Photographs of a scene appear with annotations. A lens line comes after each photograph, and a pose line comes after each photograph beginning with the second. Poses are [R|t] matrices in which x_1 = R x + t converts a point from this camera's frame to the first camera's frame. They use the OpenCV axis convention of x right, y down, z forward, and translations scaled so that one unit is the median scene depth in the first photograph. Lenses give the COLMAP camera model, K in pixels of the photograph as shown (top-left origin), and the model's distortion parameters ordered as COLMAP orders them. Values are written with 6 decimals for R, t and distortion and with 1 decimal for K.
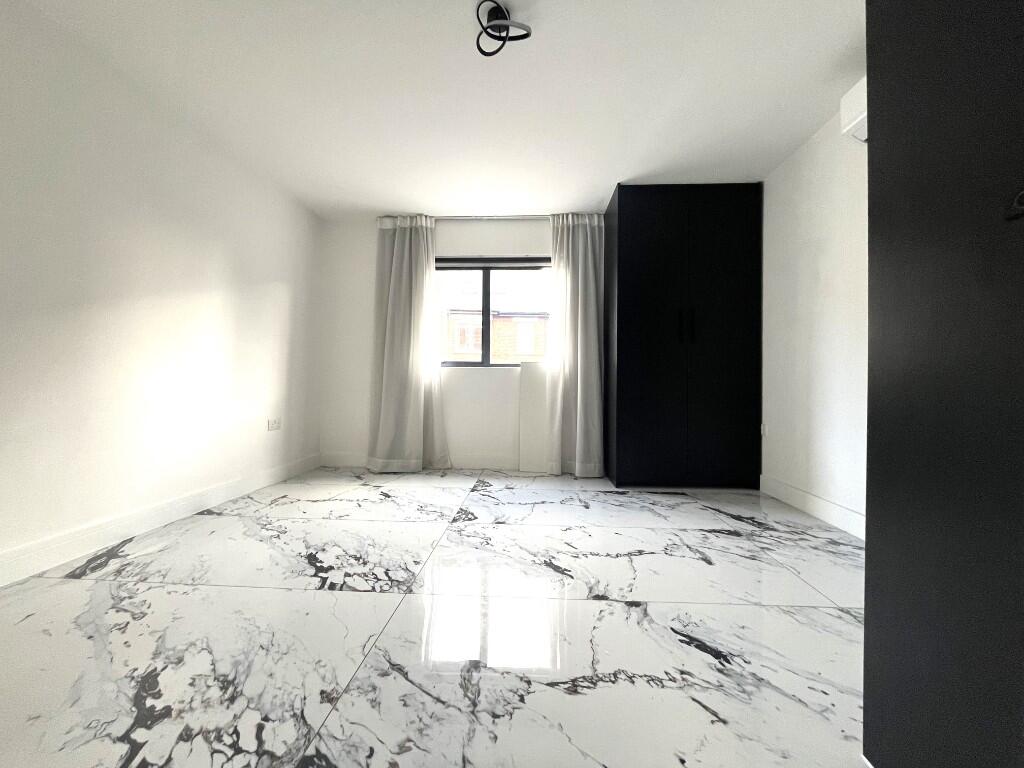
lens RADIAL K [[414.2, 0, 509.2], [0, 414.2, 380.6], [0, 0, 1]] dist [0.001513, -0.000062]
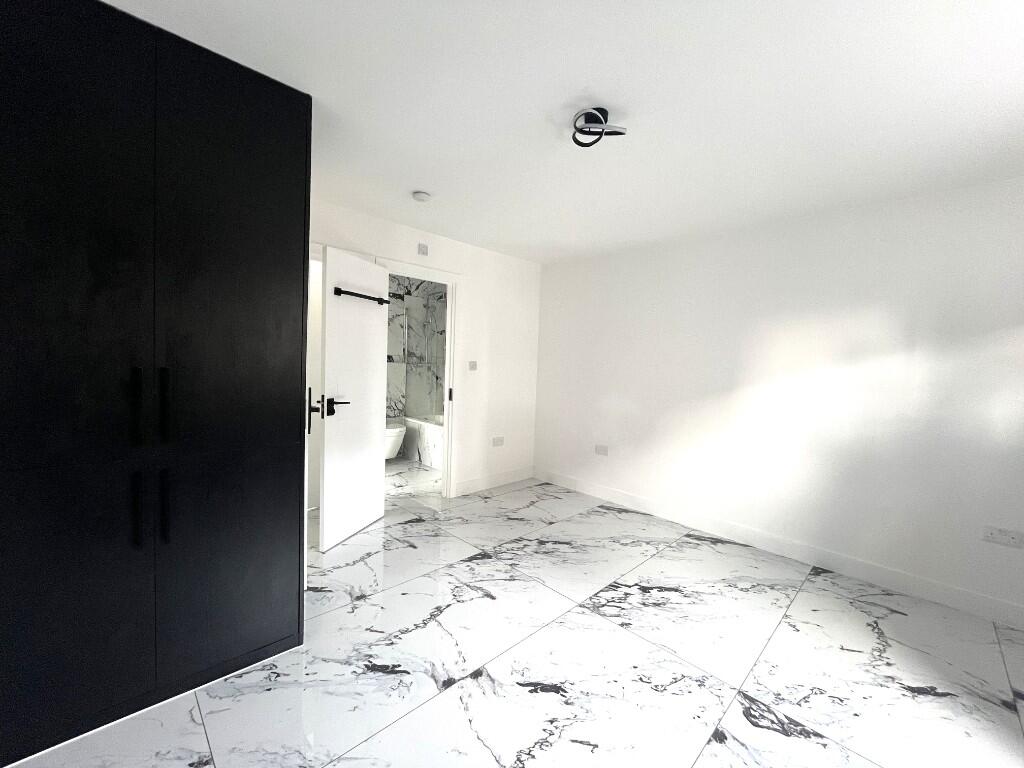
lens RADIAL K [[414.2, 0, 514.9], [0, 414.2, 379.5], [0, 0, 1]] dist [0.001513, -0.000062]
pose [[-0.658206, -0.001806, -0.752836, 0.986902], [-0.038468, 0.998771, 0.031237, -0.295081], [0.751854, 0.049520, -0.657467, 1.770463]]
